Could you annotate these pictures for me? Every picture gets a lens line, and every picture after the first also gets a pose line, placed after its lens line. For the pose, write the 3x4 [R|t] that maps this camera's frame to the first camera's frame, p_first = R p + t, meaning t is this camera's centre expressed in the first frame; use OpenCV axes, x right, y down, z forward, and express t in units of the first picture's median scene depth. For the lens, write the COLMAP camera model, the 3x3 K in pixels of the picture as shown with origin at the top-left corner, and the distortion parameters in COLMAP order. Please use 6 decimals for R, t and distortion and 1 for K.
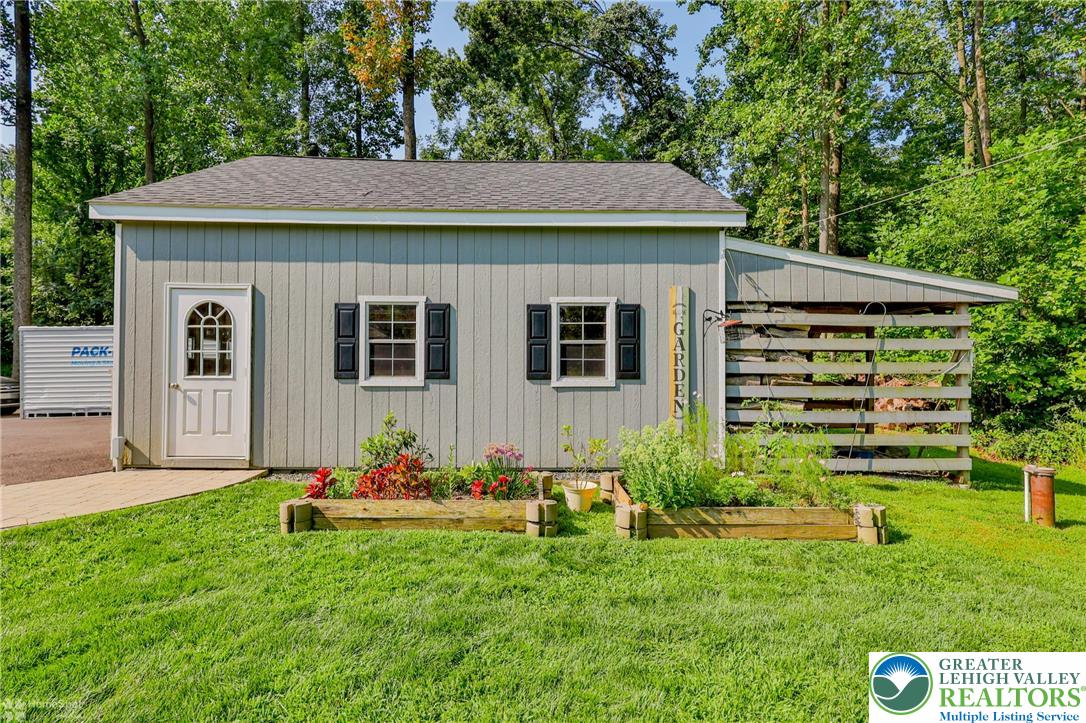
lens RADIAL K [[531.9, 0, 543.0], [0, 531.9, 361.5], [0, 0, 1]] dist [0.002876, 0.000186]
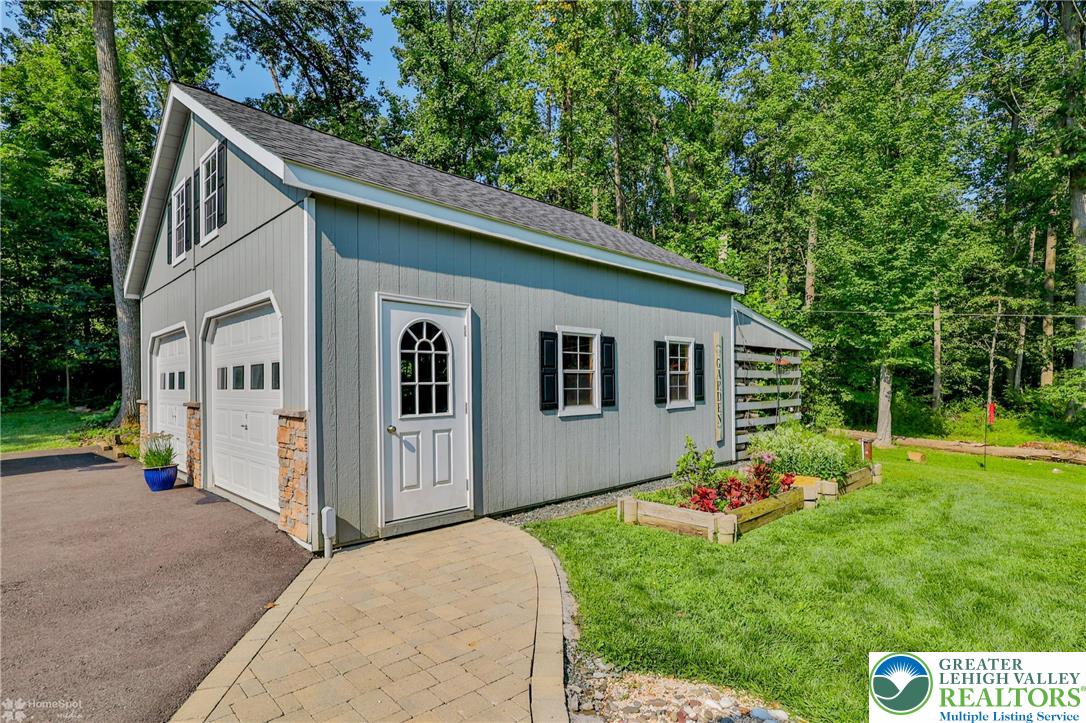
lens RADIAL K [[545.1, 0, 544.3], [0, 545.1, 375.0], [0, 0, 1]] dist [-0.000358, -0.000134]
pose [[0.727260, 0.000290, 0.686362, -1.055781], [-0.004528, 0.999980, 0.004375, -0.035434], [-0.686347, -0.006289, 0.727247, 0.280844]]
